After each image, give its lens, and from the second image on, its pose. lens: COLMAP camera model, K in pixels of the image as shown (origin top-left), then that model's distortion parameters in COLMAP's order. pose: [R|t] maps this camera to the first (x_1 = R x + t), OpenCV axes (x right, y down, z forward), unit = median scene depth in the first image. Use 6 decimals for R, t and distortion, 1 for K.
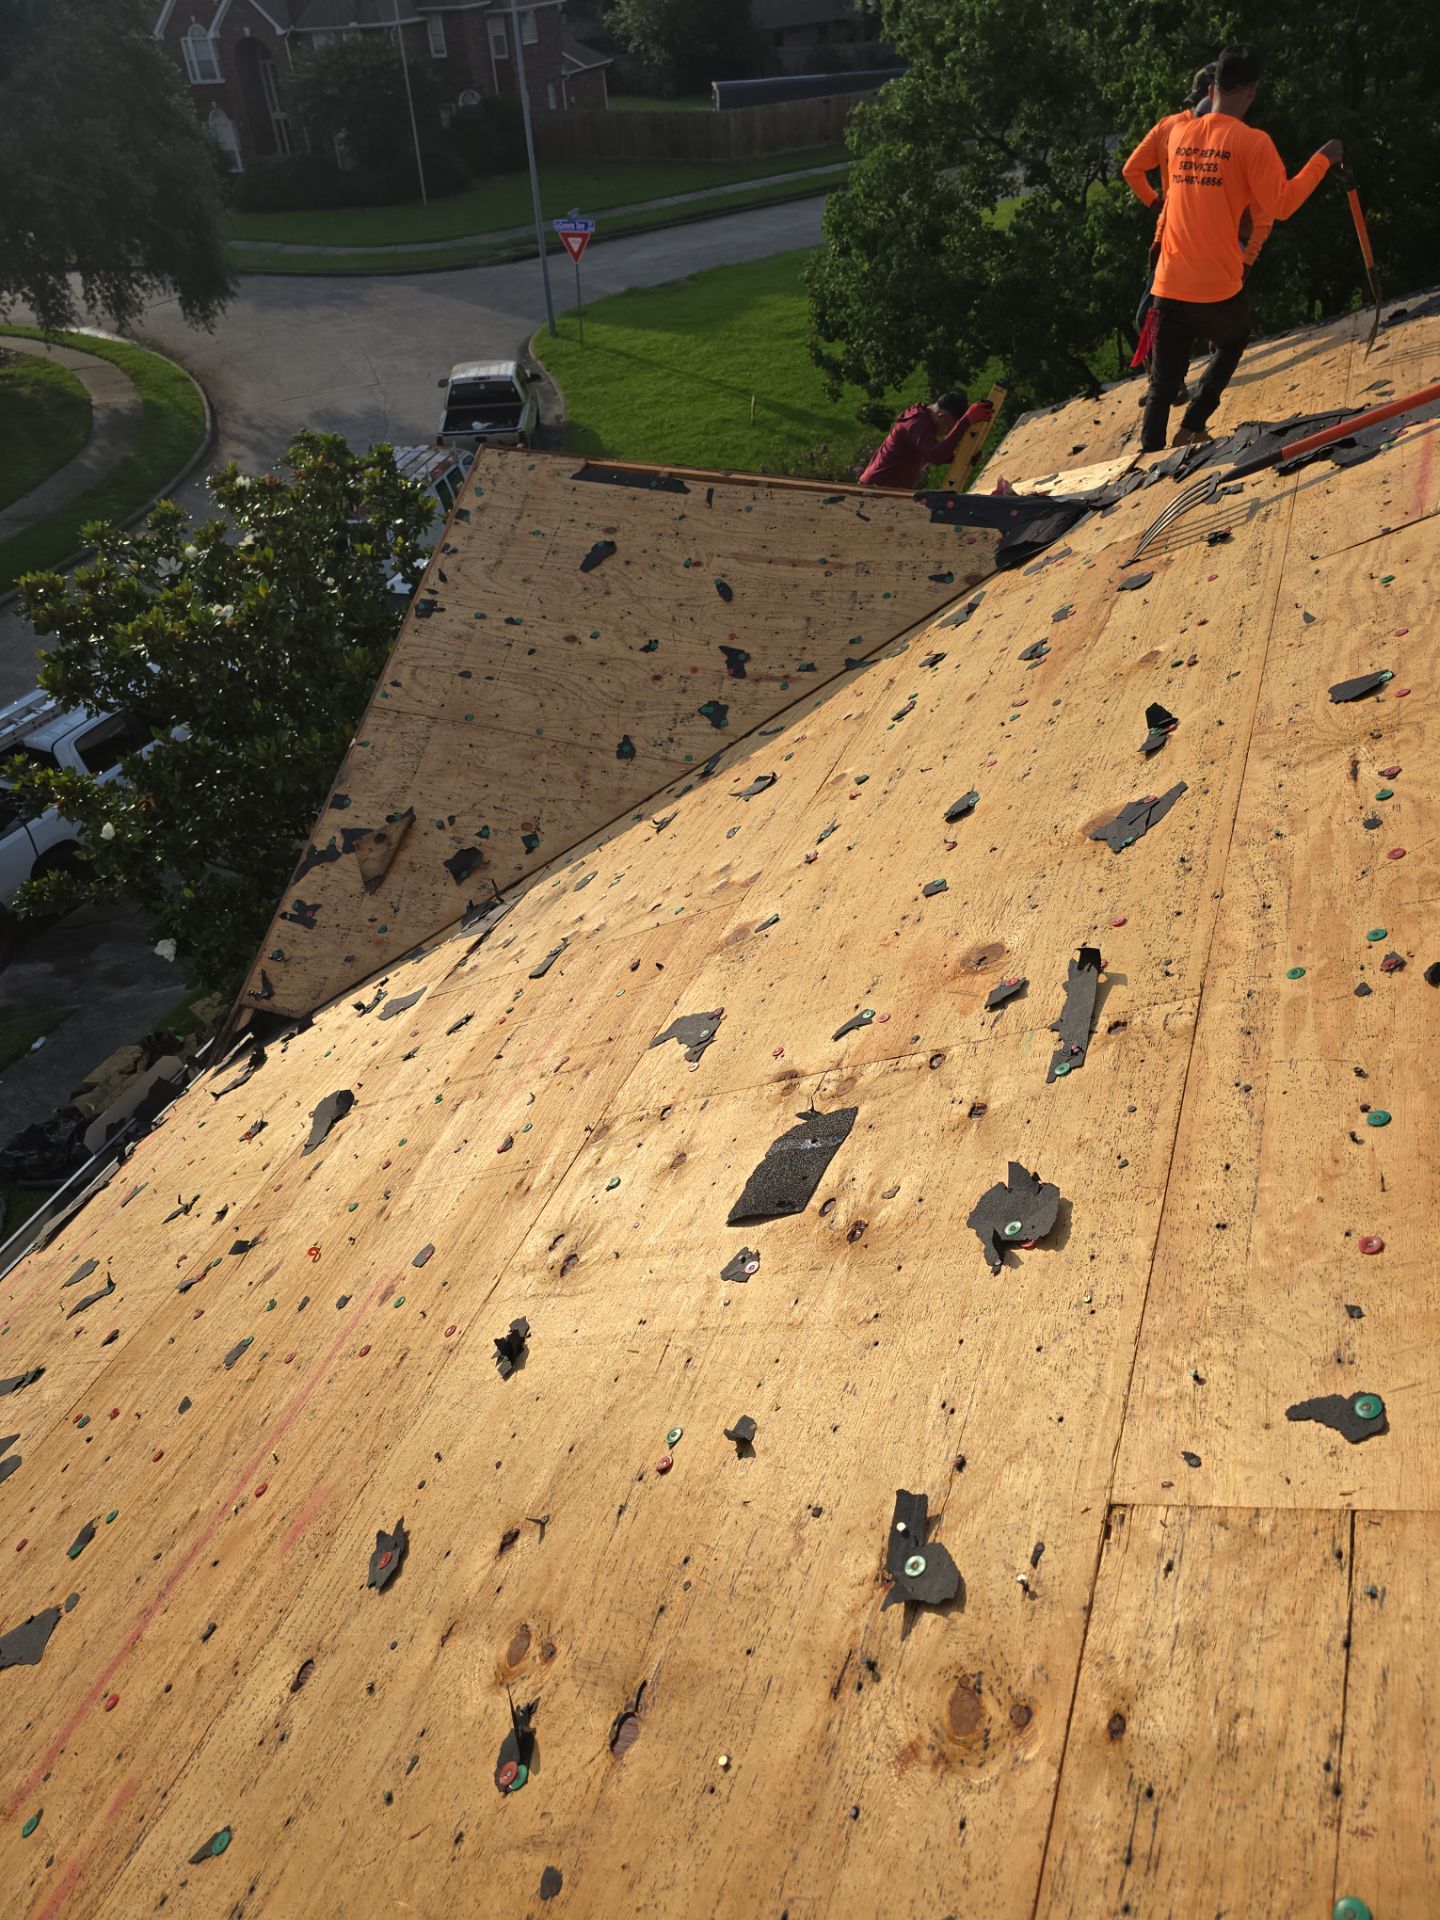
lens RADIAL K [[1272.3, 0, 718.0], [0, 1272.3, 958.9], [0, 0, 1]] dist [0.051384, -0.045113]
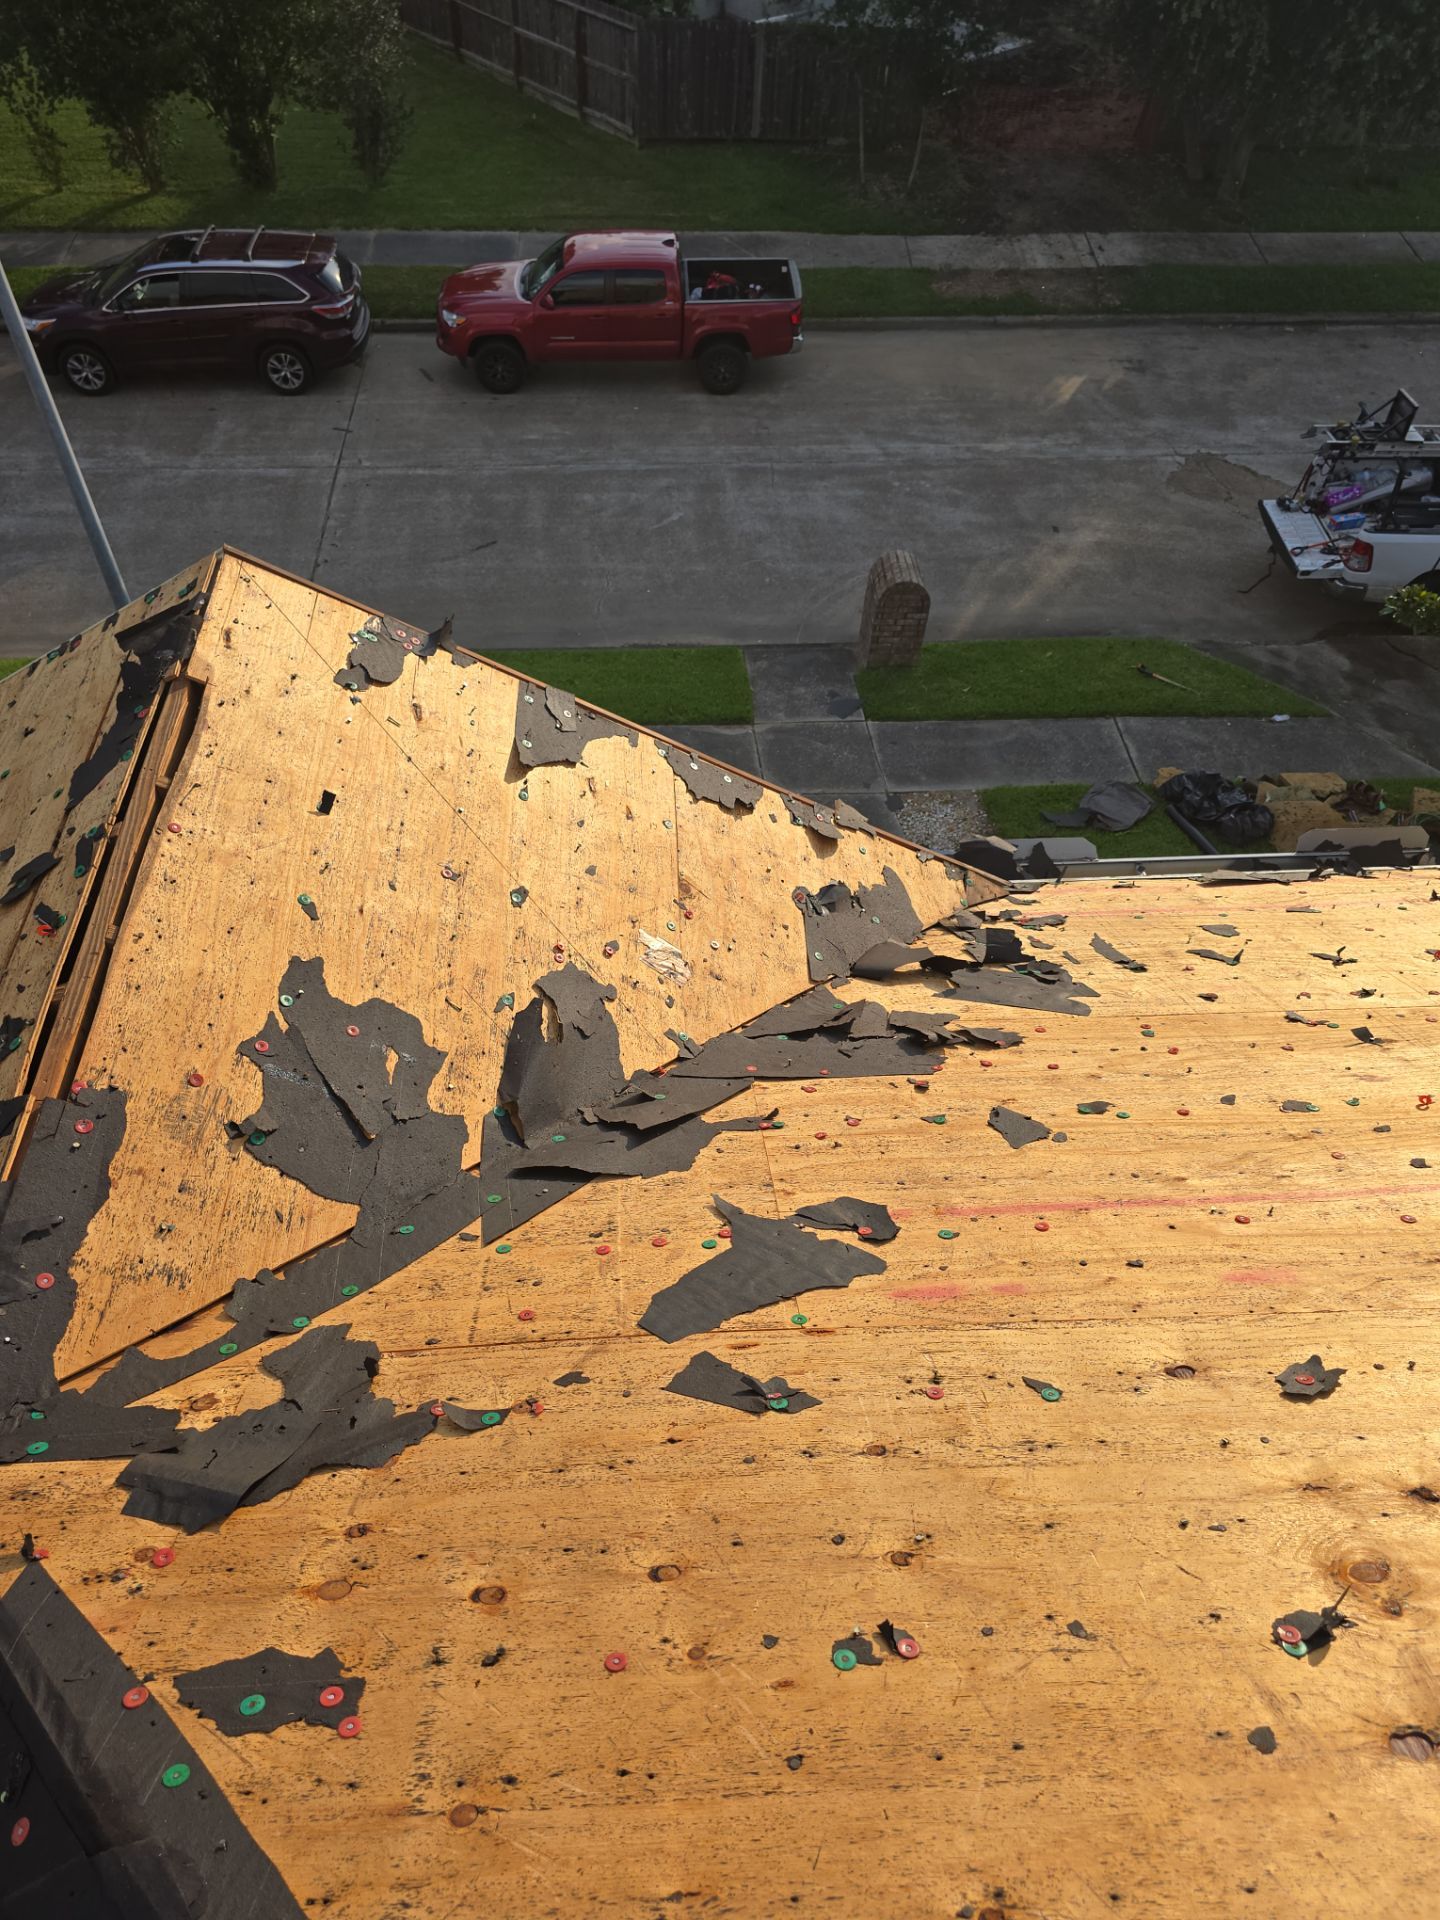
lens RADIAL K [[1272.3, 0, 718.0], [0, 1272.3, 958.9], [0, 0, 1]] dist [0.051384, -0.045113]
pose [[0.428836, 0.730002, -0.532163, -0.114843], [-0.602100, 0.670125, 0.434059, 0.063363], [0.673480, 0.134275, 0.726908, -0.056359]]
